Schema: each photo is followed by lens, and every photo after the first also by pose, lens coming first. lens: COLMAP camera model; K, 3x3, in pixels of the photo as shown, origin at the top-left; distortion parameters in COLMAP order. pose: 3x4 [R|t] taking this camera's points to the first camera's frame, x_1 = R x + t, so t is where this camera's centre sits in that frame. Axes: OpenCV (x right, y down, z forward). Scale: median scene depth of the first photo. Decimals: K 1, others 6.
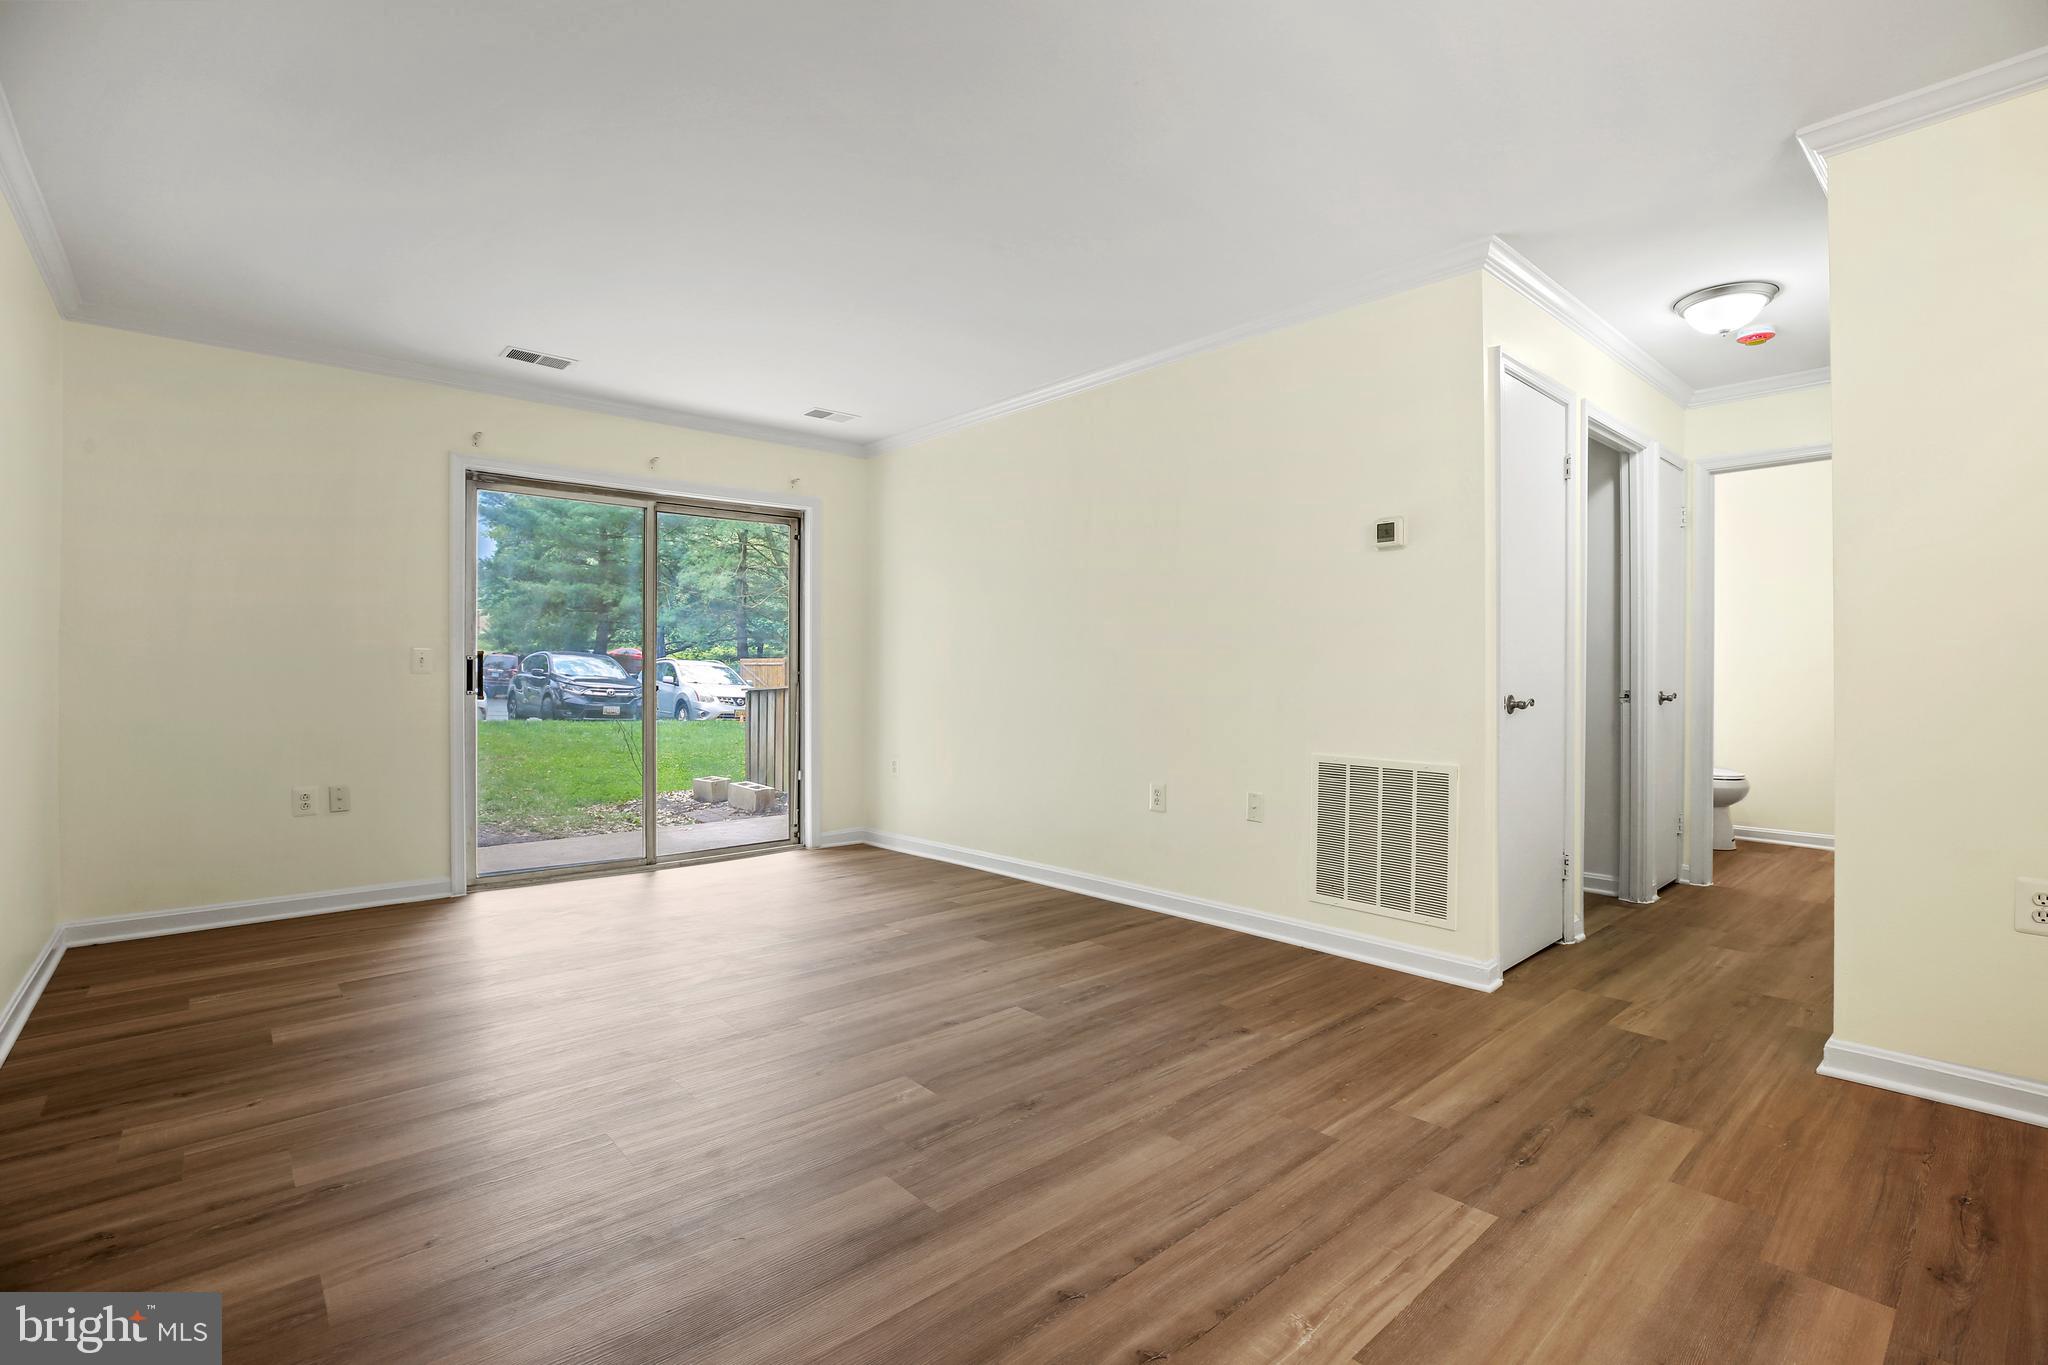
lens RADIAL K [[927.8, 0, 1033.9], [0, 927.8, 678.0], [0, 0, 1]] dist [-0.041418, 0.011255]
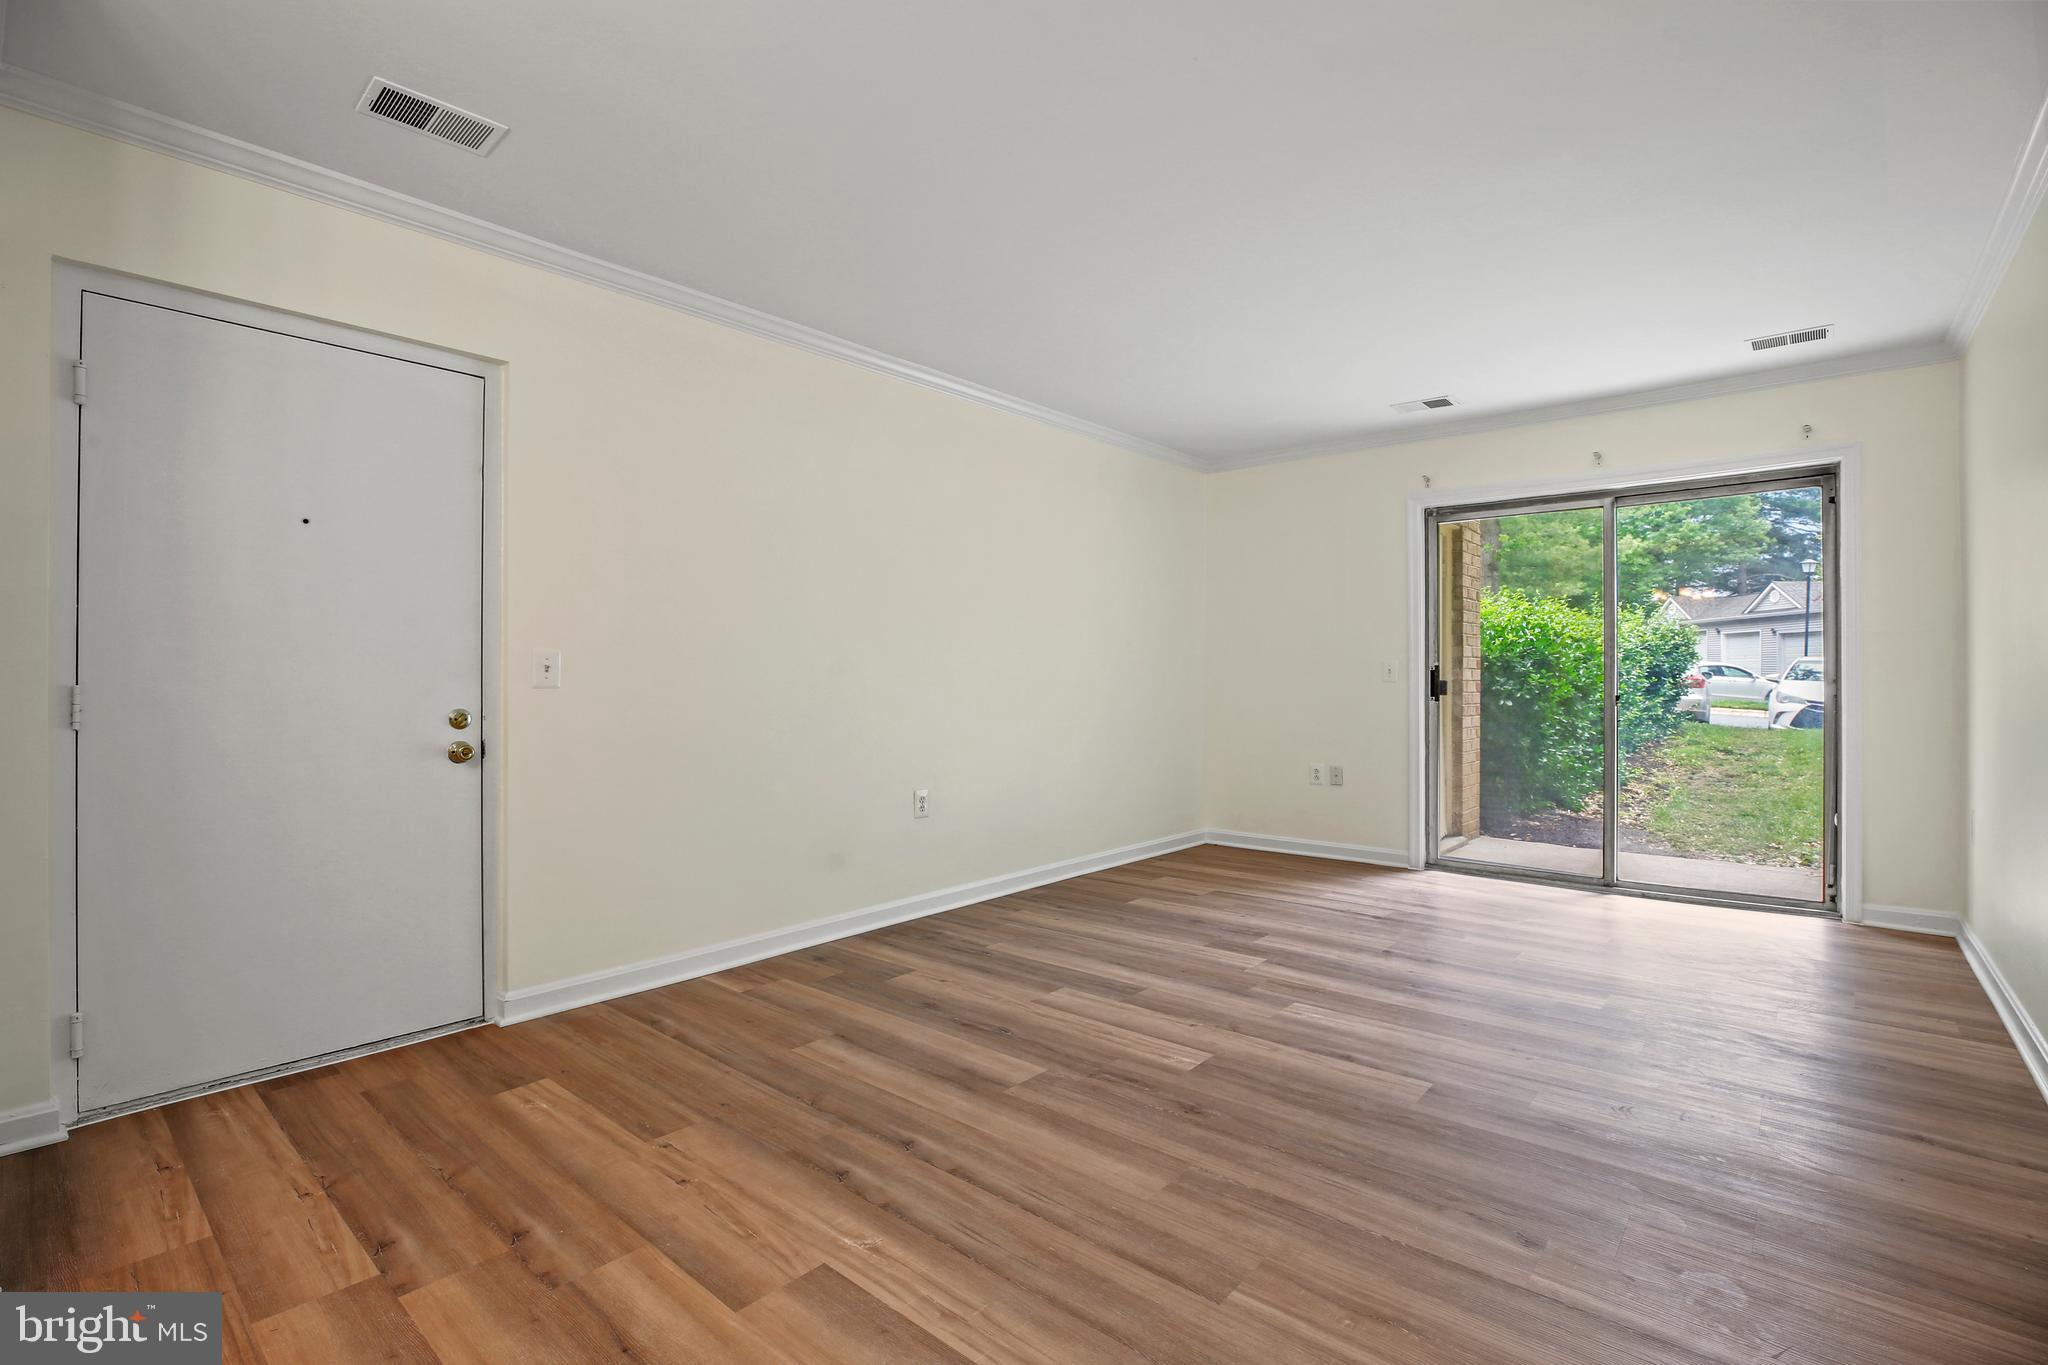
lens RADIAL K [[927.8, 0, 1033.9], [0, 927.8, 678.0], [0, 0, 1]] dist [-0.041418, 0.011255]
pose [[0.139474, -0.001795, -0.990224, 0.959717], [-0.003368, 0.999992, -0.002288, -0.011600], [0.990220, 0.003654, 0.139466, 0.669009]]
